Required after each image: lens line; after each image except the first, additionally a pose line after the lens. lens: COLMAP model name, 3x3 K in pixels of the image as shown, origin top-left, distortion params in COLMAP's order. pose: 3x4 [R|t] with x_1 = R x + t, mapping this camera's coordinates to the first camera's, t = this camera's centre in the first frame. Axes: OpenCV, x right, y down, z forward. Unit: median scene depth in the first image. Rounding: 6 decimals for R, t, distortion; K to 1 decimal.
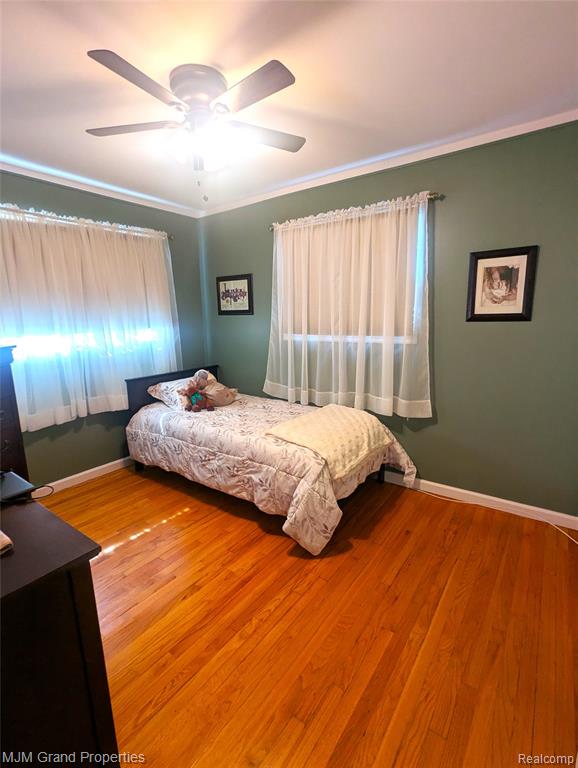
lens RADIAL K [[365.8, 0, 289.0], [0, 365.8, 384.0], [0, 0, 1]] dist [0.001123, 0.000567]
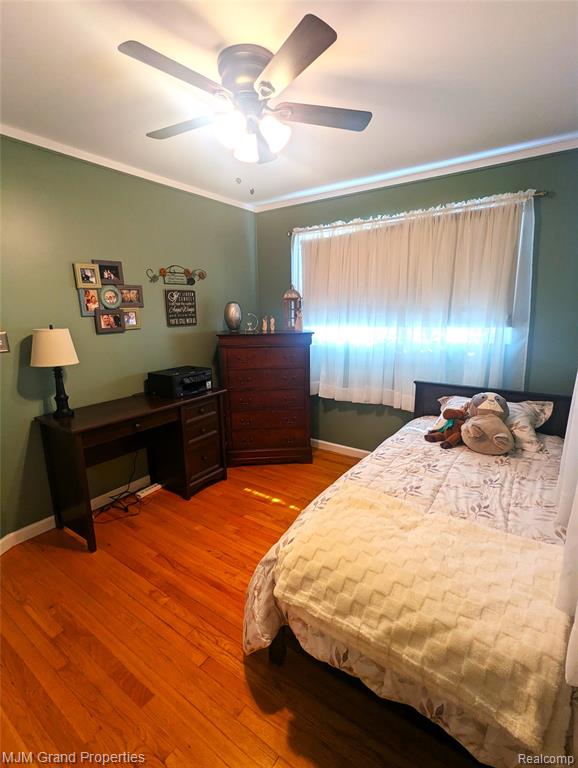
lens RADIAL K [[365.8, 0, 289.0], [0, 365.8, 384.0], [0, 0, 1]] dist [0.001123, 0.000567]
pose [[0.017607, 0.222794, -0.974707, 0.512216], [-0.183558, 0.959009, 0.215890, -0.164935], [0.982851, 0.175114, 0.057781, 0.729511]]
